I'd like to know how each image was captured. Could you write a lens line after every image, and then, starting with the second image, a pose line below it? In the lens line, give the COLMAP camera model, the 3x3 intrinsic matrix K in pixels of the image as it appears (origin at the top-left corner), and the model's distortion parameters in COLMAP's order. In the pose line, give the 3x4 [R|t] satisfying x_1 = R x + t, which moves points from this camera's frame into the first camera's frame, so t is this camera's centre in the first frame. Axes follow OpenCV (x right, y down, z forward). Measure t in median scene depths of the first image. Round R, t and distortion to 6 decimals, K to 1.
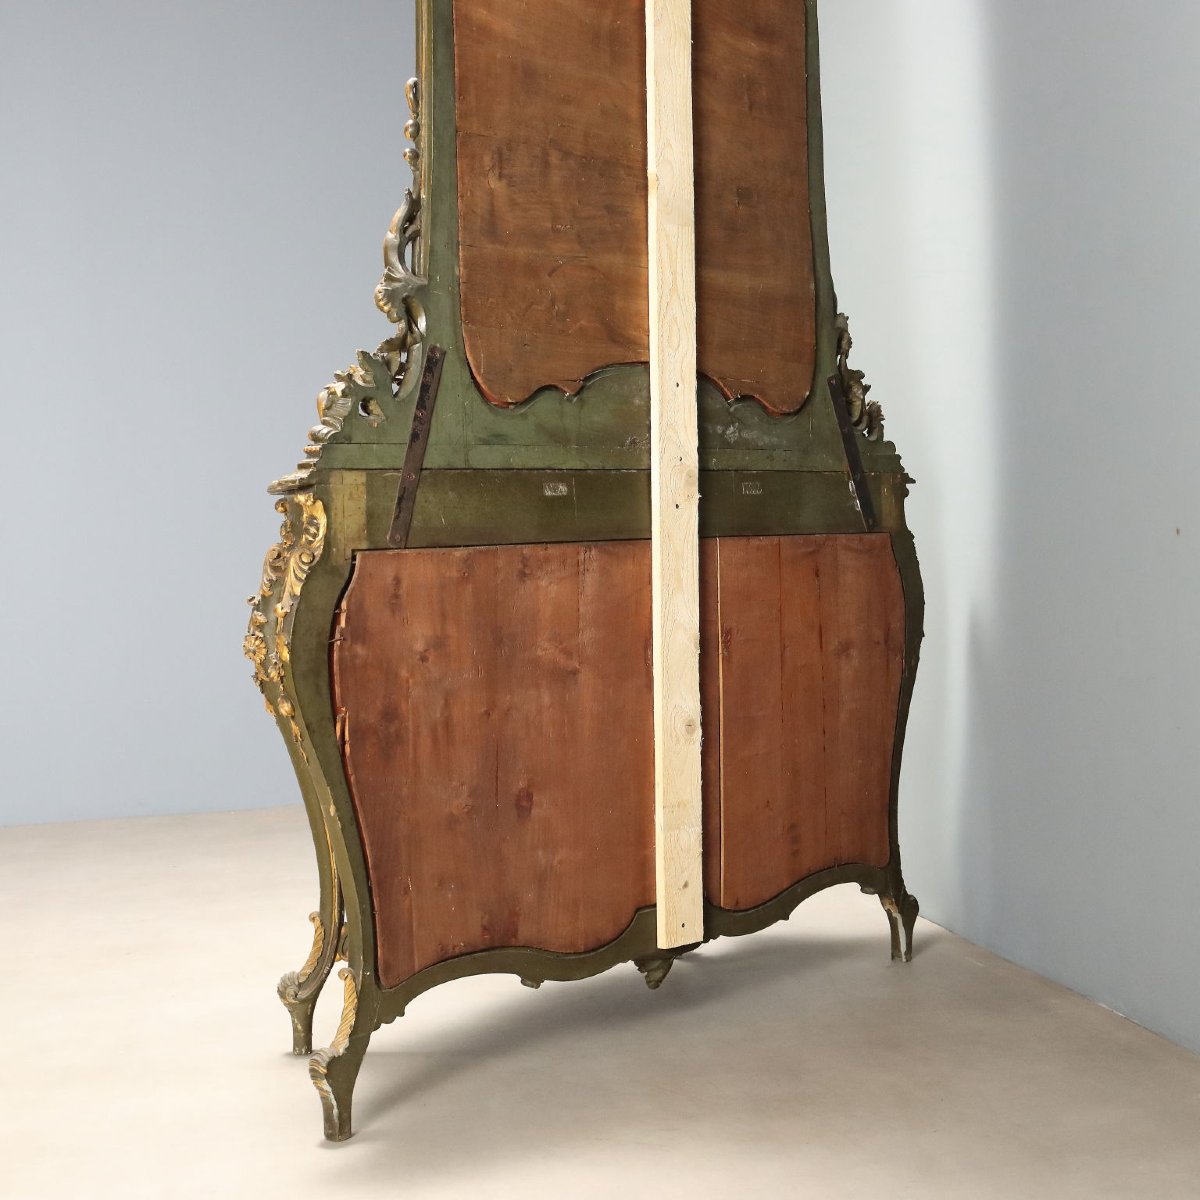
lens RADIAL K [[1830.0, 0, 585.6], [0, 1830.0, 596.8], [0, 0, 1]] dist [-0.023301, 0.064553]
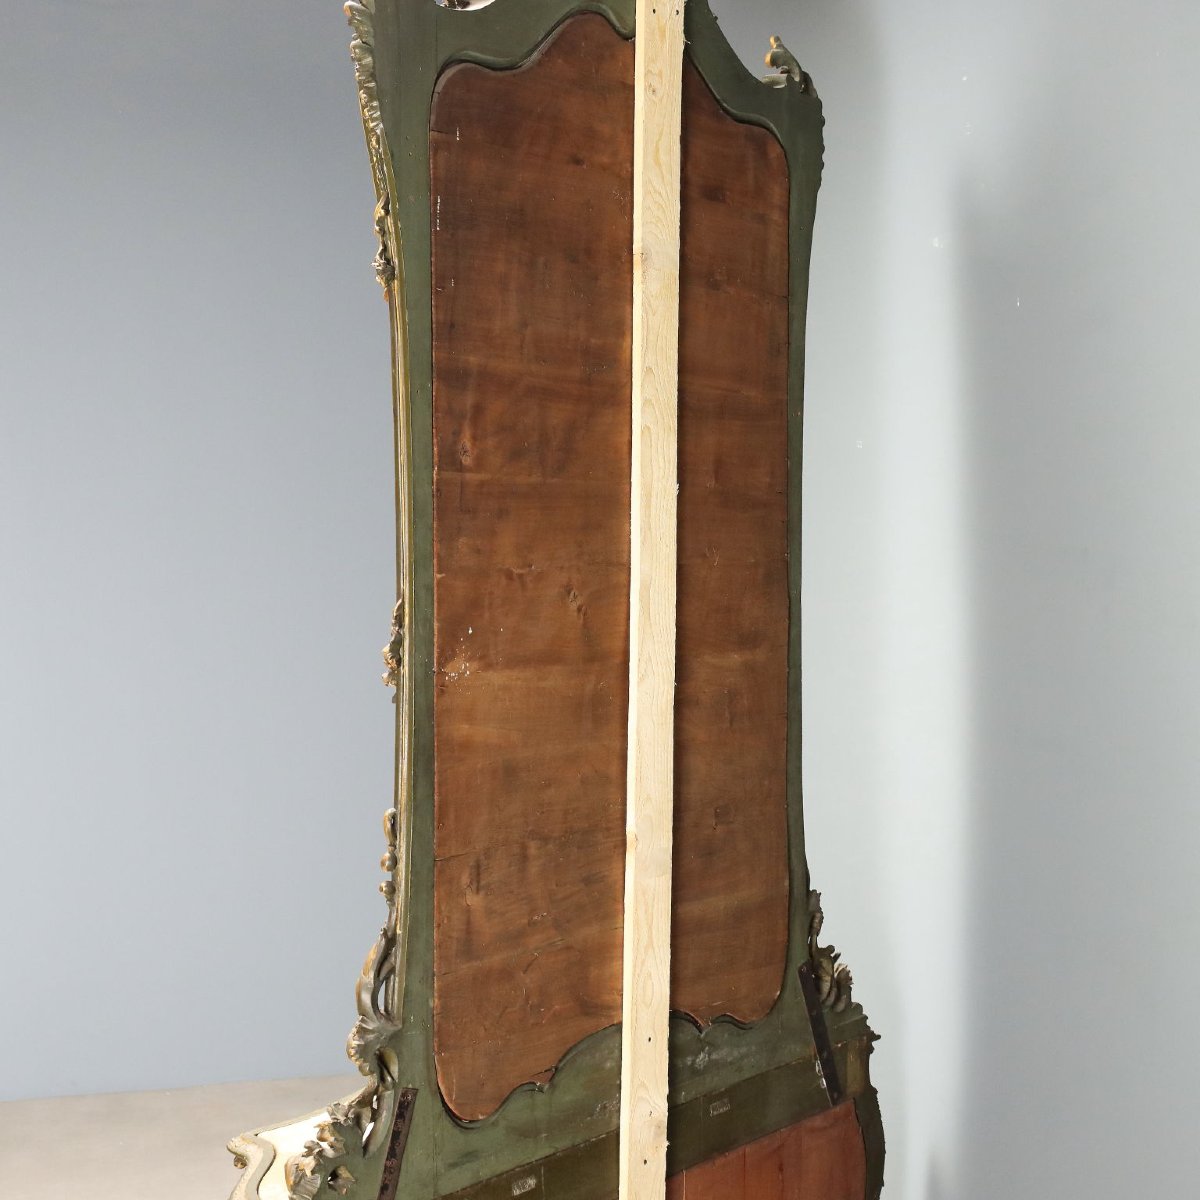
lens RADIAL K [[1830.0, 0, 585.6], [0, 1830.0, 596.8], [0, 0, 1]] dist [-0.023301, 0.064553]
pose [[0.998799, 0.029255, 0.039311, -0.030005], [-0.030367, 0.999146, 0.028003, -0.385881], [-0.038459, -0.029163, 0.998835, 0.029974]]
